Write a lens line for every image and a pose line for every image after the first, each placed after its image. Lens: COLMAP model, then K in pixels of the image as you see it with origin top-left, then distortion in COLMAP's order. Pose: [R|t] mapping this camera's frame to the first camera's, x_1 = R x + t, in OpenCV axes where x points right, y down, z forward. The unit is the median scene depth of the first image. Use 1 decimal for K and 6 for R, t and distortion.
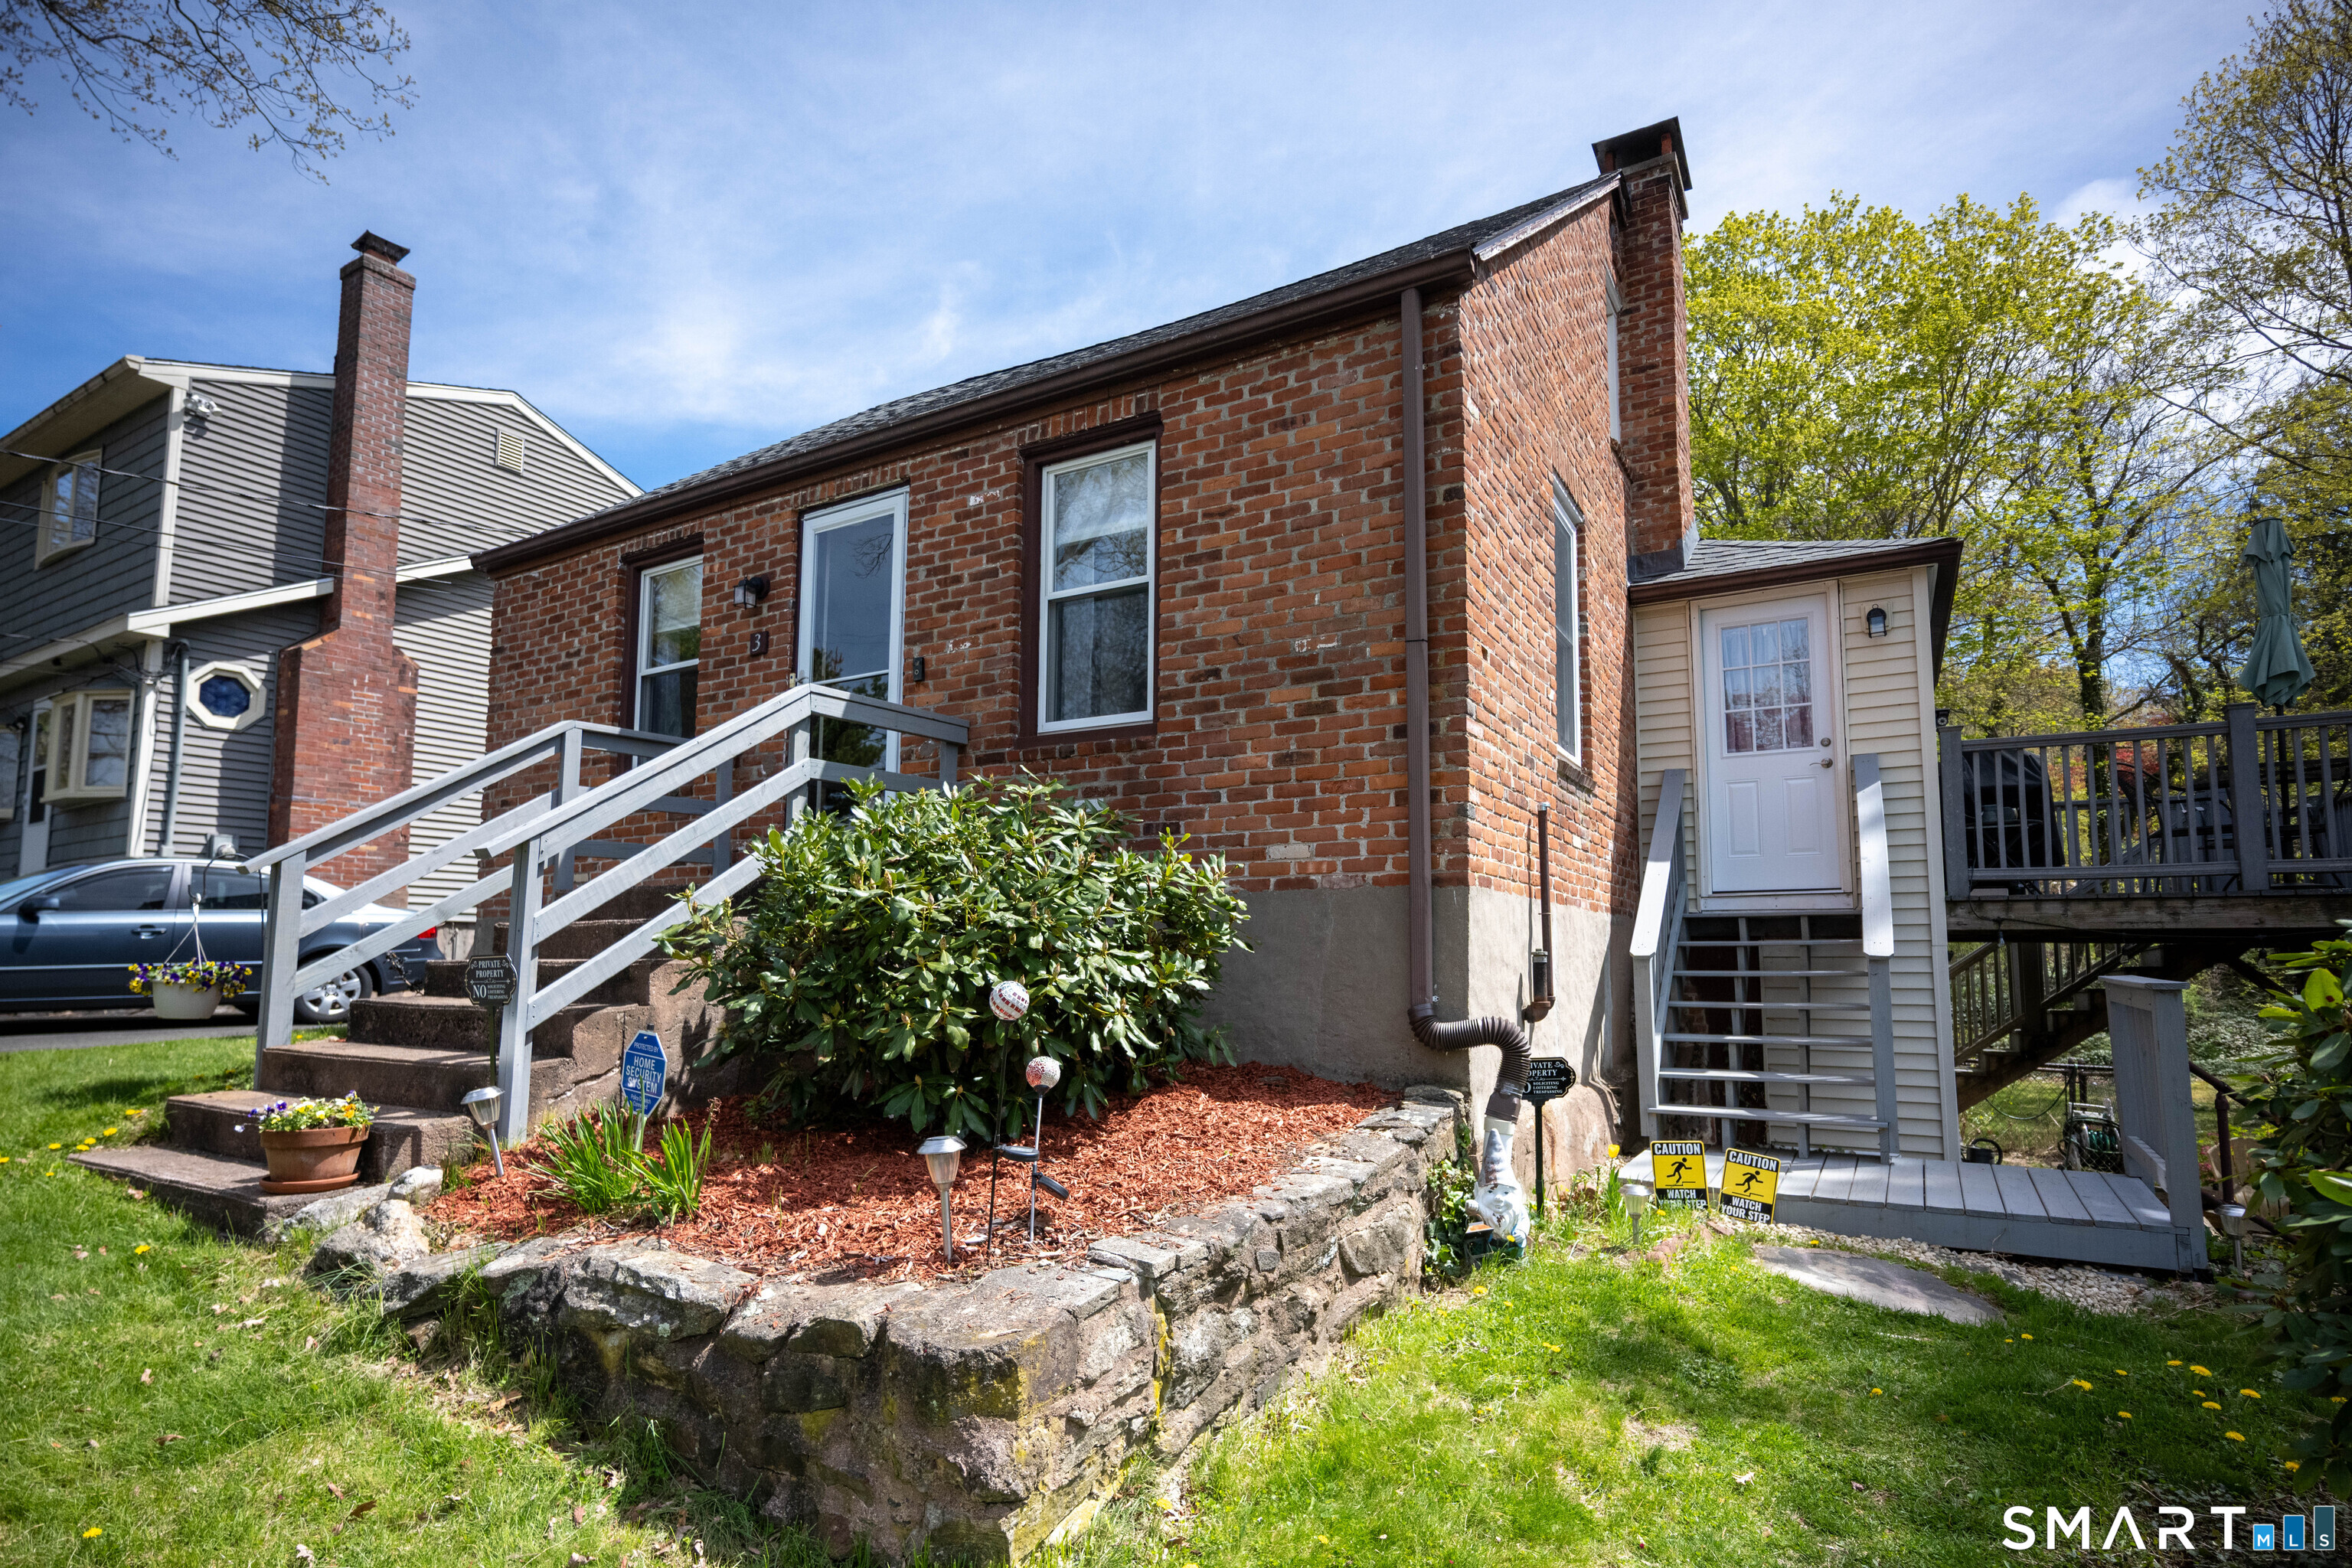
lens RADIAL K [[1138.0, 0, 1190.3], [0, 1138.0, 845.8], [0, 0, 1]] dist [-0.000387, 0.002213]
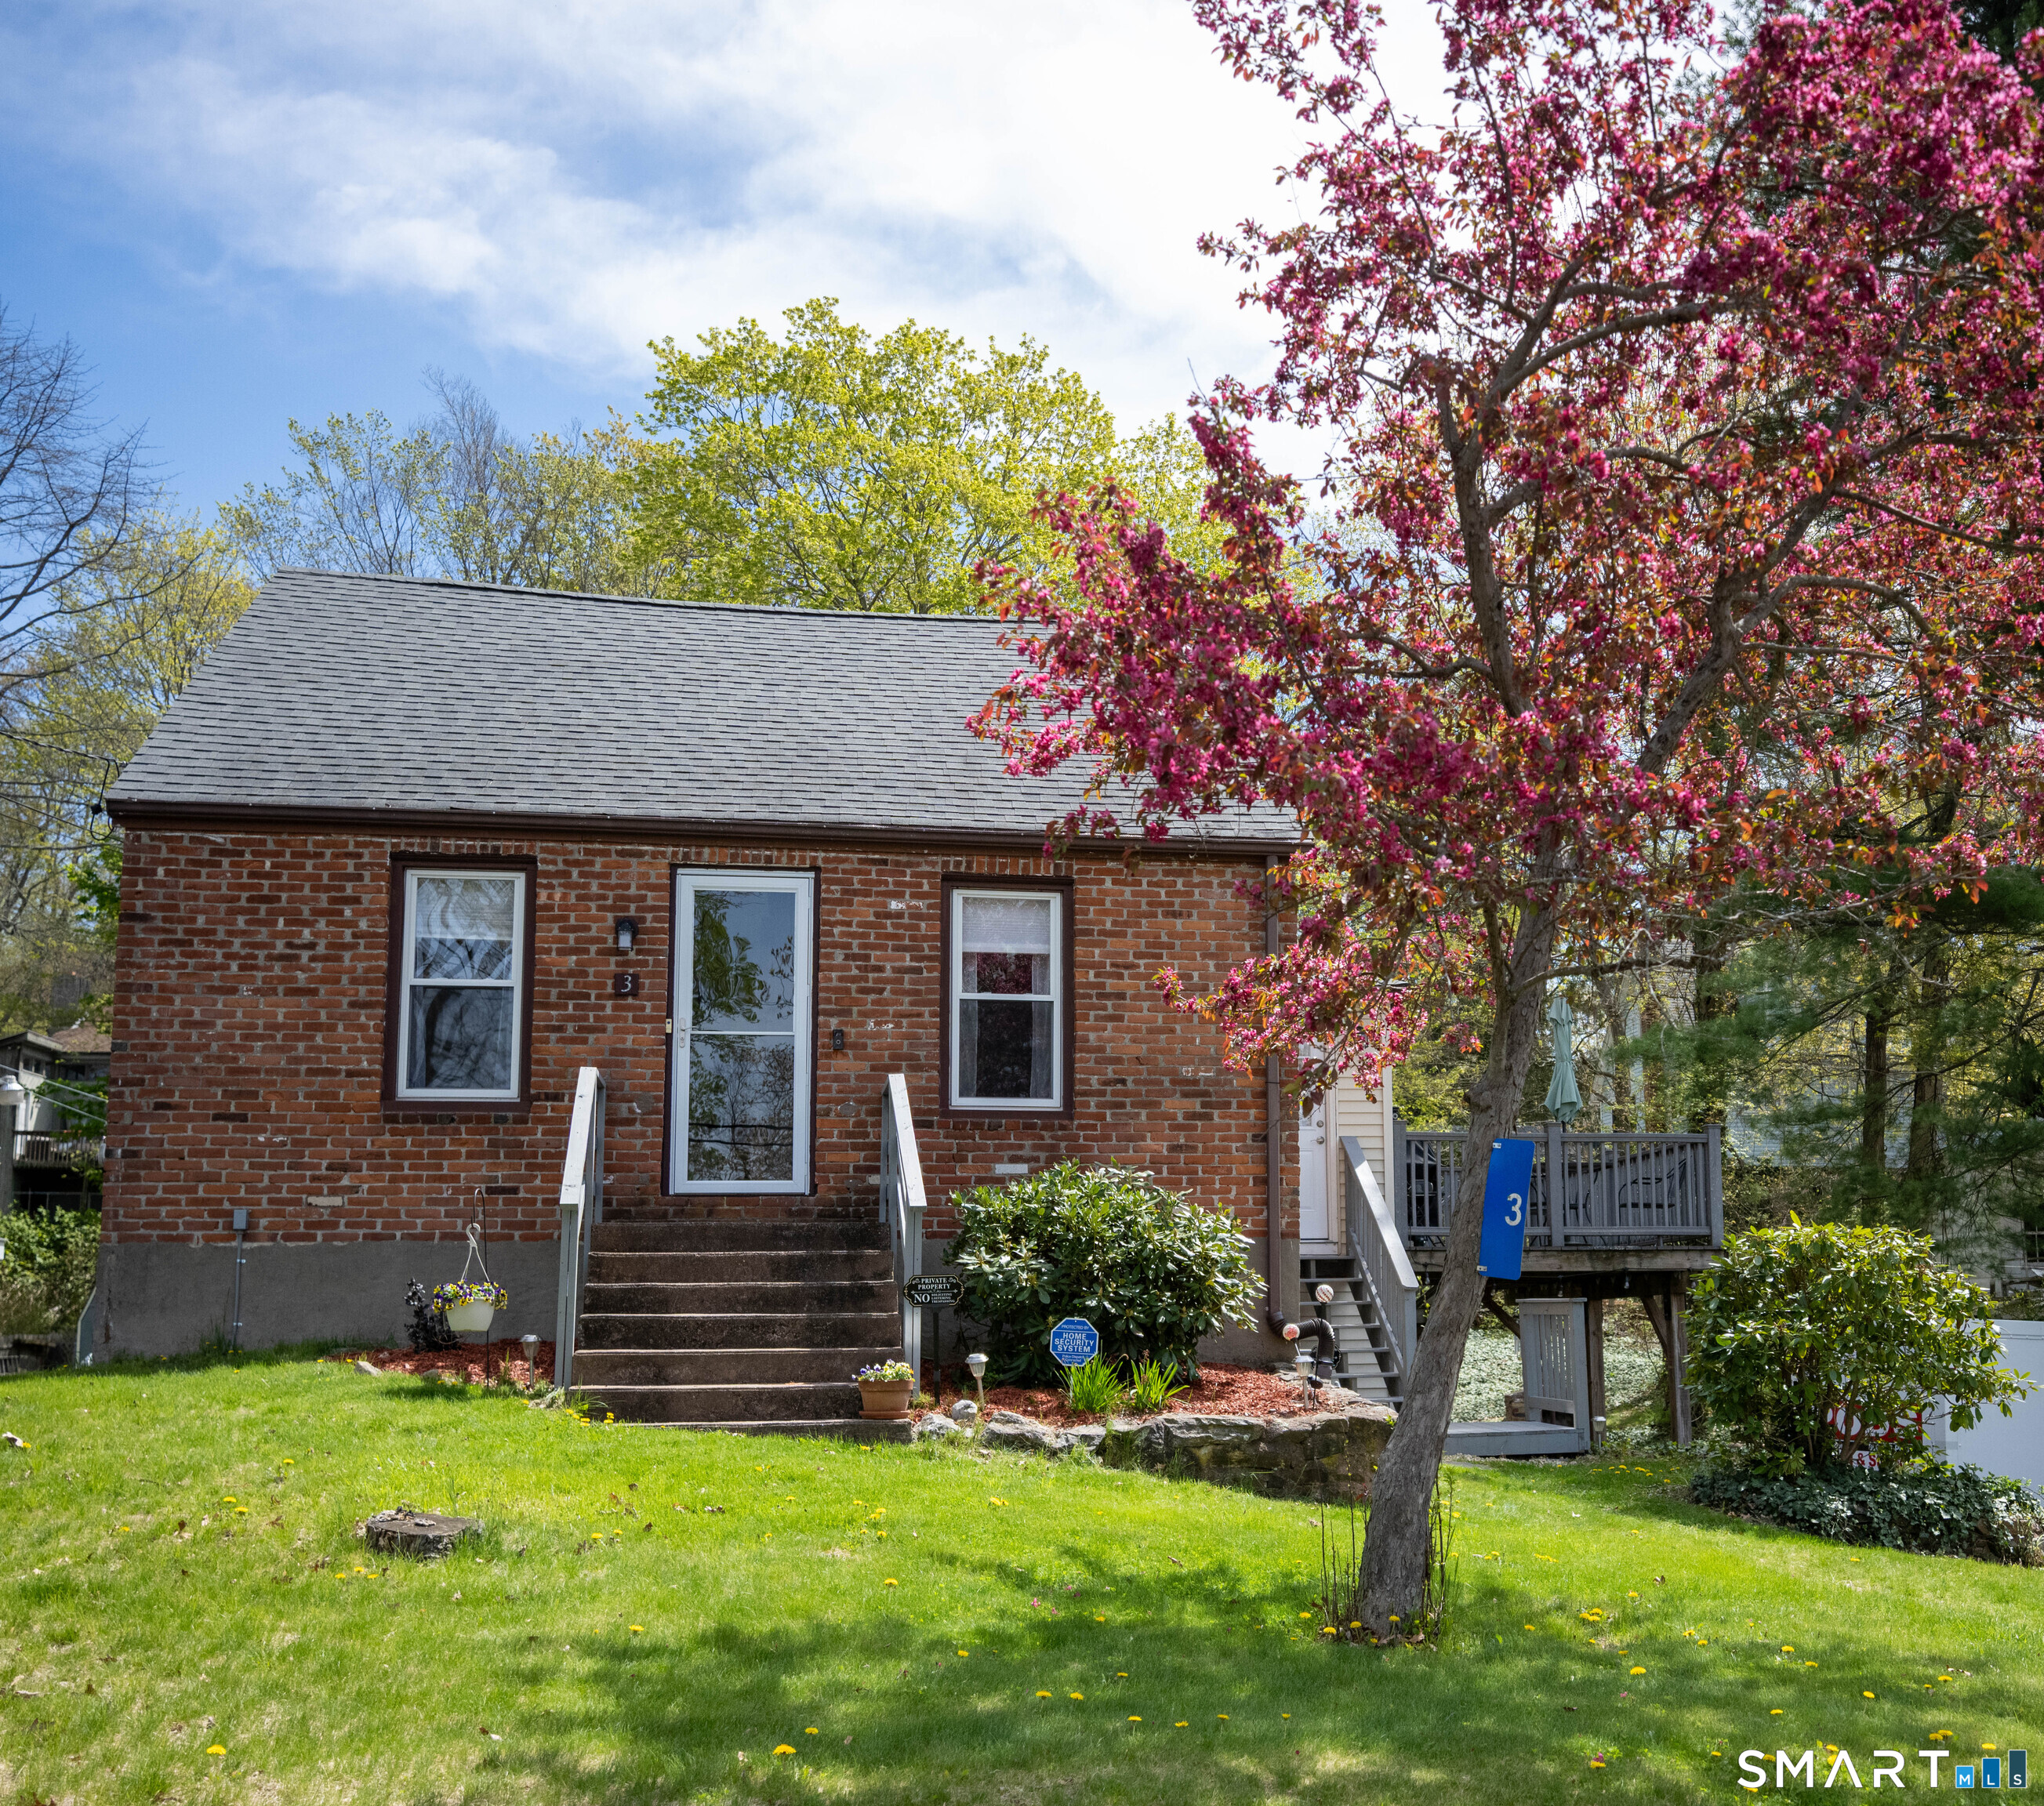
lens RADIAL K [[2486.1, 0, 1022.0], [0, 2486.1, 903.0], [0, 0, 1]] dist [-0.014619, -0.010278]
pose [[0.771369, 0.104727, 0.627711, -1.735728], [-0.052354, 0.993466, -0.101413, -0.045920], [-0.634231, 0.045363, 0.771812, -1.113299]]
